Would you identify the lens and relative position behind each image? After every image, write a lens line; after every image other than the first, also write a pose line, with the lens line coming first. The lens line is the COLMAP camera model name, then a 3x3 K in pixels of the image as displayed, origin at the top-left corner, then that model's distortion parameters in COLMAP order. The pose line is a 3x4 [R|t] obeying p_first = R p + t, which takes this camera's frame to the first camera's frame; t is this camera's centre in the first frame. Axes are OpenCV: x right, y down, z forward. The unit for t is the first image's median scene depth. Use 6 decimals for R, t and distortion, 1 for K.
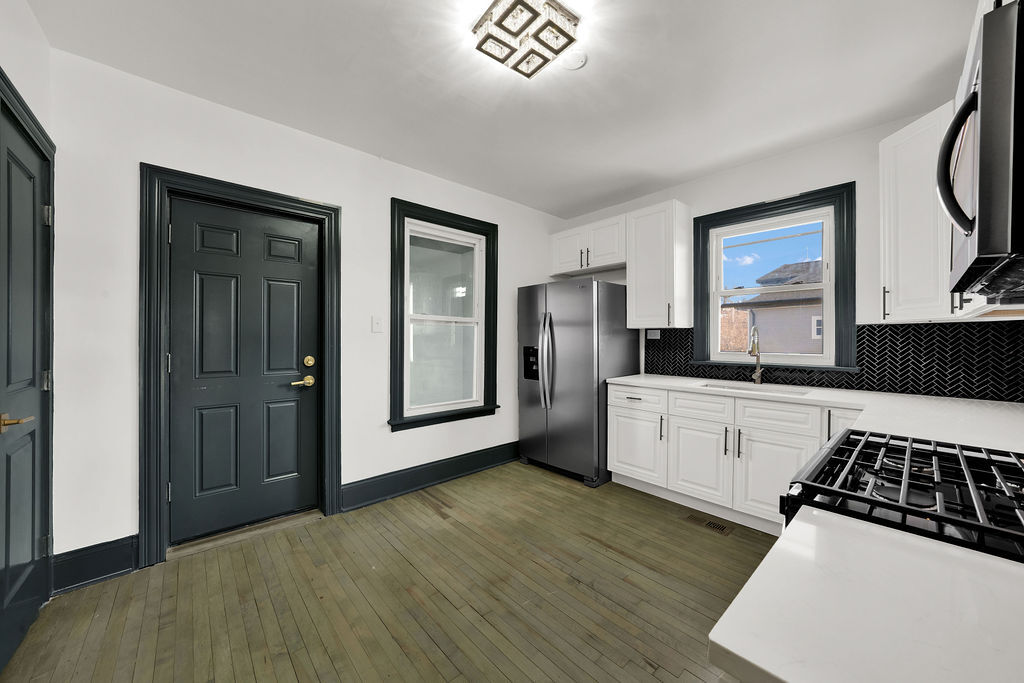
lens RADIAL K [[361.7, 0, 508.4], [0, 361.7, 335.1], [0, 0, 1]] dist [0.015002, 0.000045]
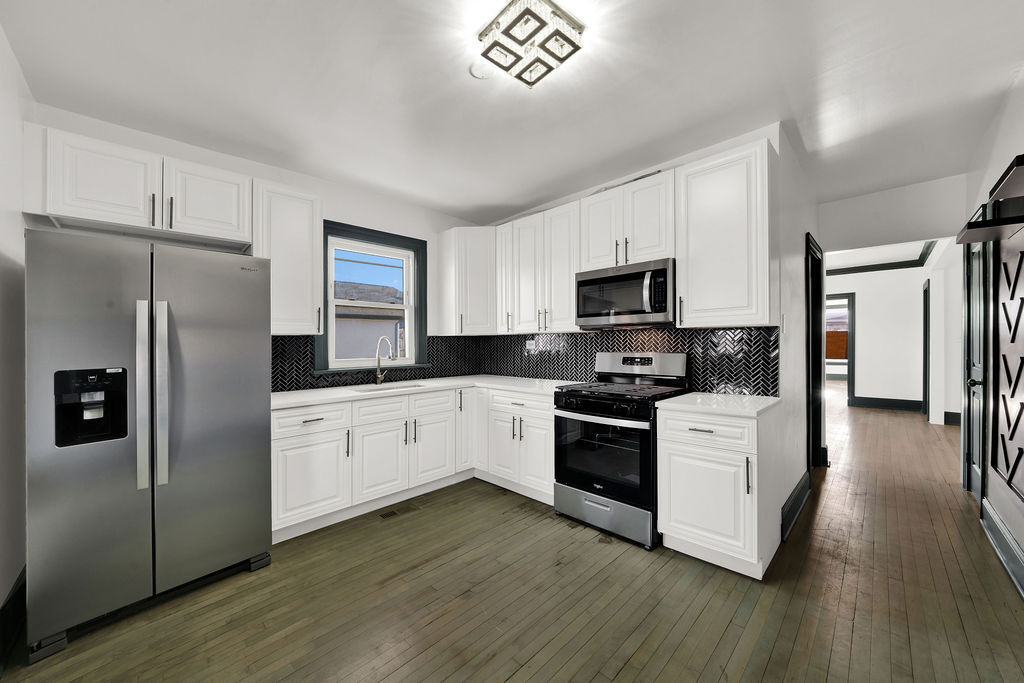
lens RADIAL K [[390.9, 0, 512.0], [0, 390.9, 341.5], [0, 0, 1]] dist [0.036291, 0.000133]
pose [[-0.045059, 0.002865, 0.998980, -0.633876], [0.006632, 0.999975, -0.002569, 0.001081], [-0.998962, 0.006510, -0.045077, 0.658513]]
